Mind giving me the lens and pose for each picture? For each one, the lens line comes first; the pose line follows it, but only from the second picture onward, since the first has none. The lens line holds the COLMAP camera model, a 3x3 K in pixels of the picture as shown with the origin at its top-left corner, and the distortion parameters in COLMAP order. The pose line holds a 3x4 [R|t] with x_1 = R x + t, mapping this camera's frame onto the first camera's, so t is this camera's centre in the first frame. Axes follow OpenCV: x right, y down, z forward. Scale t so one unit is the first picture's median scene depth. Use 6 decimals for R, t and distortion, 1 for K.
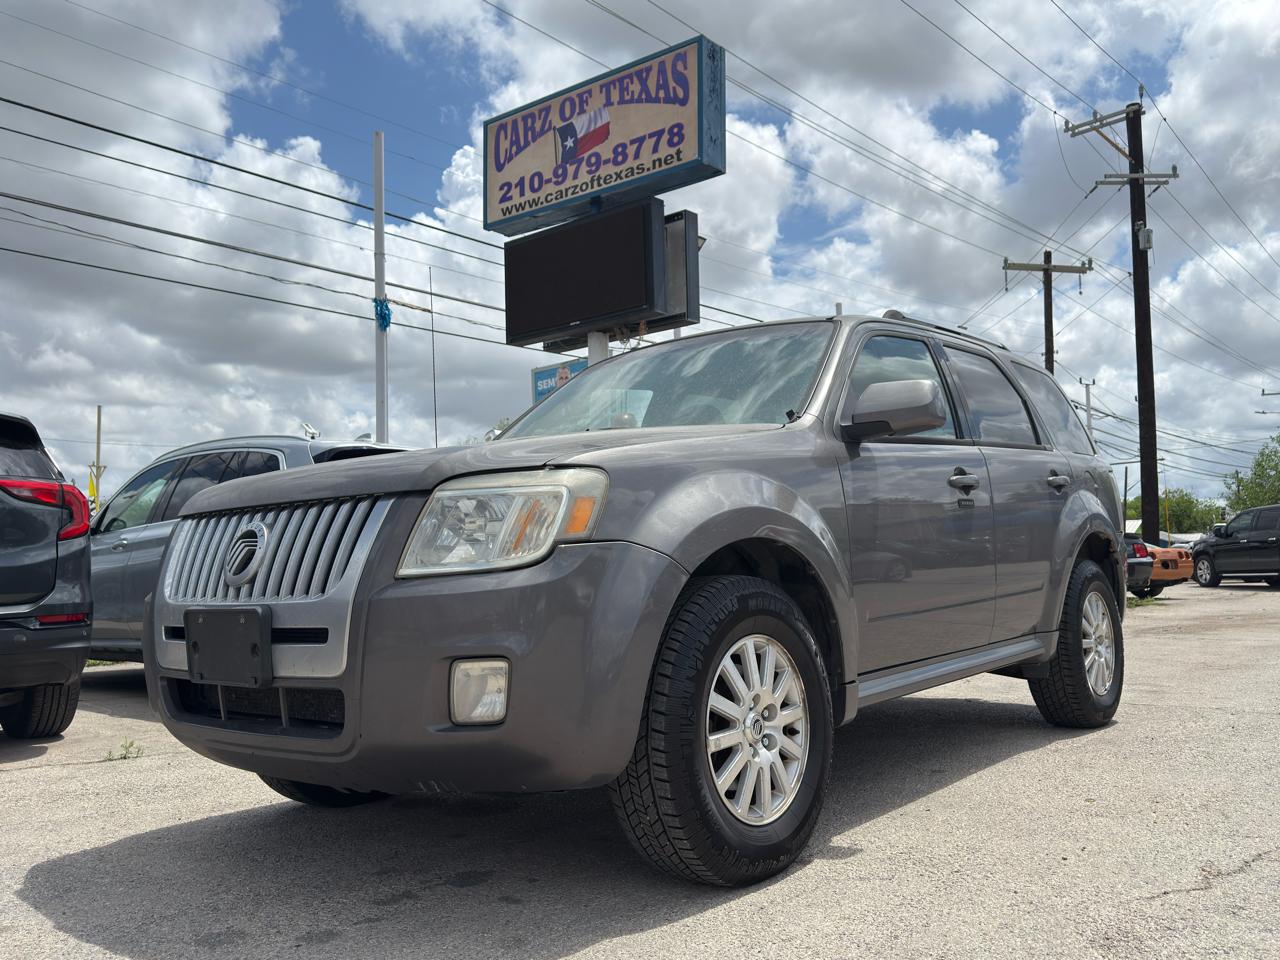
lens RADIAL K [[1024.3, 0, 642.7], [0, 1024.3, 486.6], [0, 0, 1]] dist [0.092455, -0.105049]
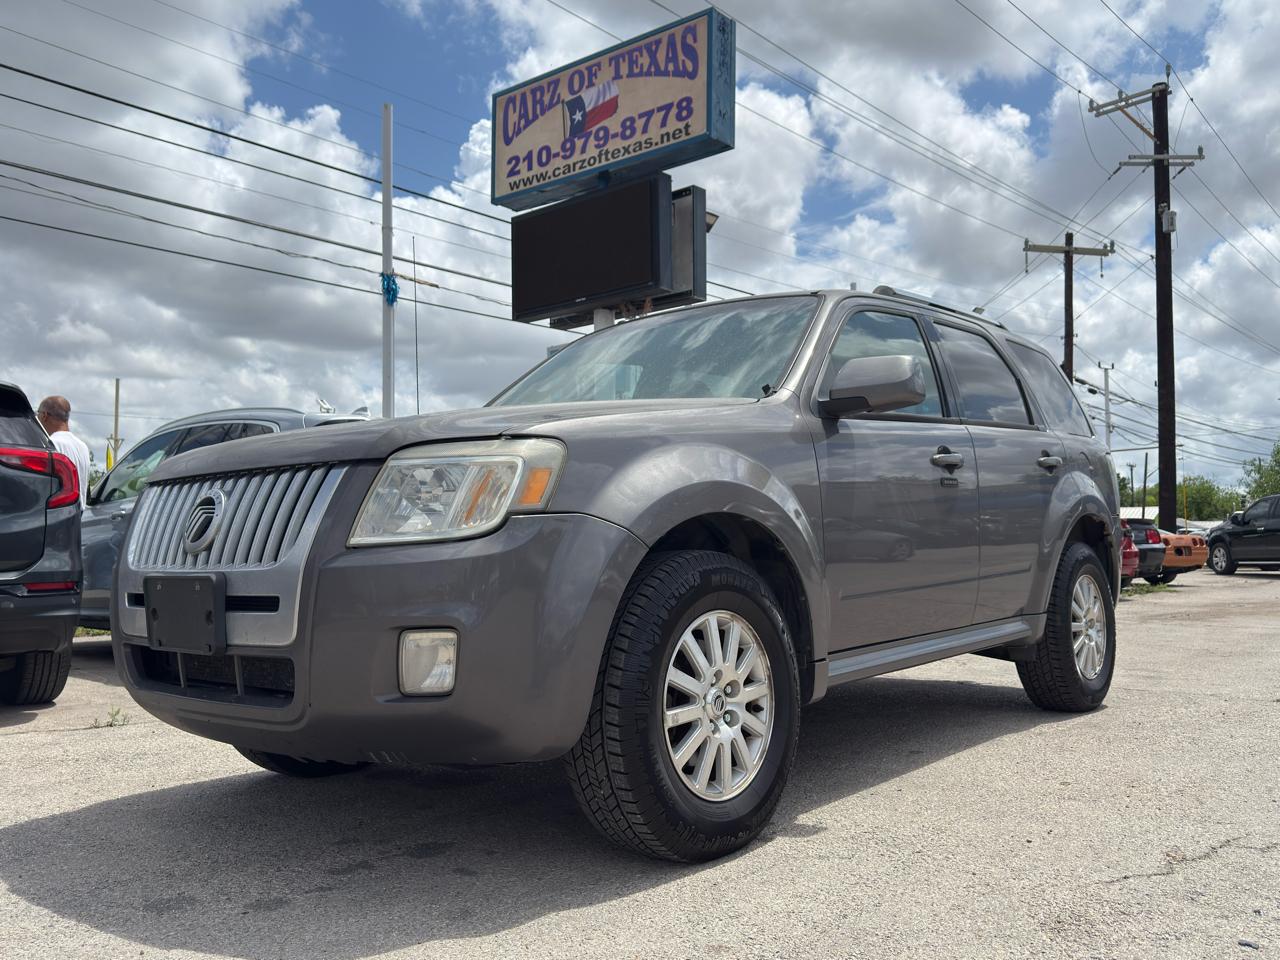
lens RADIAL K [[1024.3, 0, 642.7], [0, 1024.3, 486.6], [0, 0, 1]] dist [0.092455, -0.105049]
pose [[0.999782, 0.013662, -0.015799, 0.026736], [-0.013352, 0.999720, 0.019541, 0.003682], [0.016062, -0.019326, 0.999684, 0.007718]]
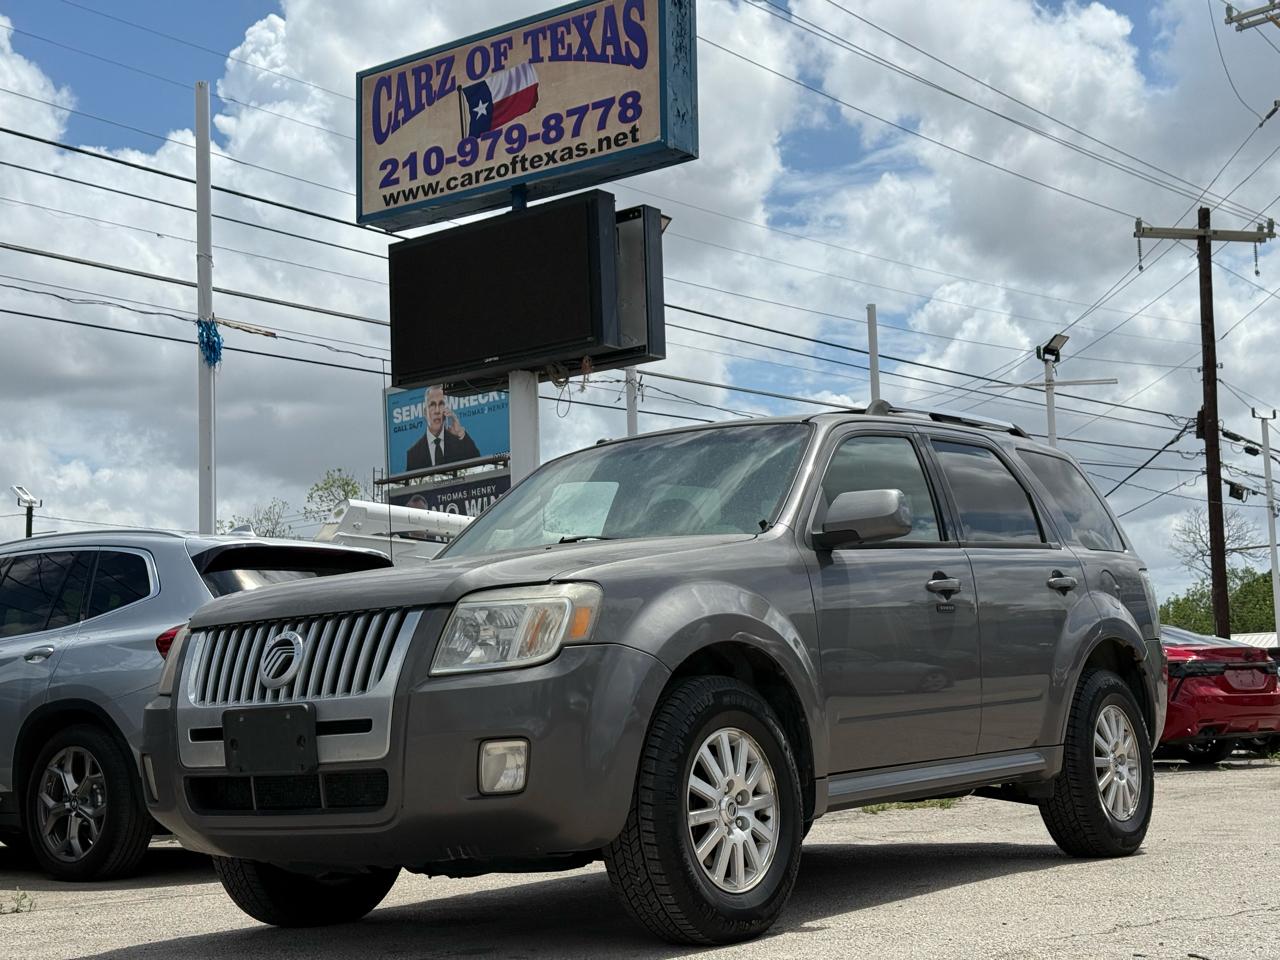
lens RADIAL K [[1769.1, 0, 640.0], [0, 1769.1, 480.0], [0, 0, 1]] dist [0.005753, 0.528760]
pose [[0.999002, -0.006882, 0.044140, -0.038026], [0.009380, 0.998351, -0.056636, -0.009515], [-0.043678, 0.056993, 0.997419, -0.500254]]
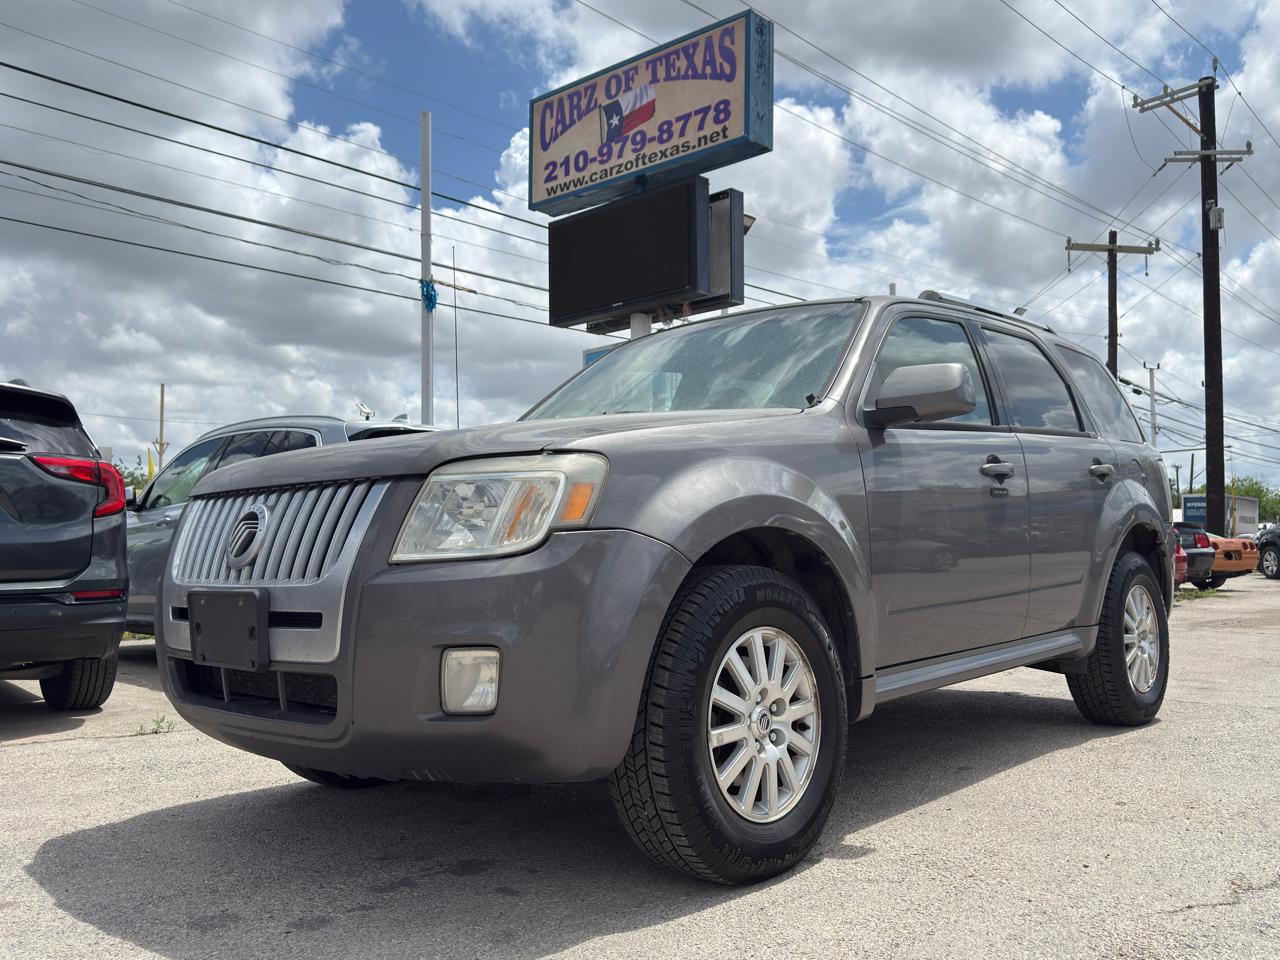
lens RADIAL K [[1024.3, 0, 642.7], [0, 1024.3, 486.6], [0, 0, 1]] dist [0.092455, -0.105049]
pose [[0.998651, 0.012132, -0.050483, 0.022728], [-0.011233, 0.999774, 0.018050, -0.002136], [0.050691, -0.017458, 0.998562, 0.015835]]
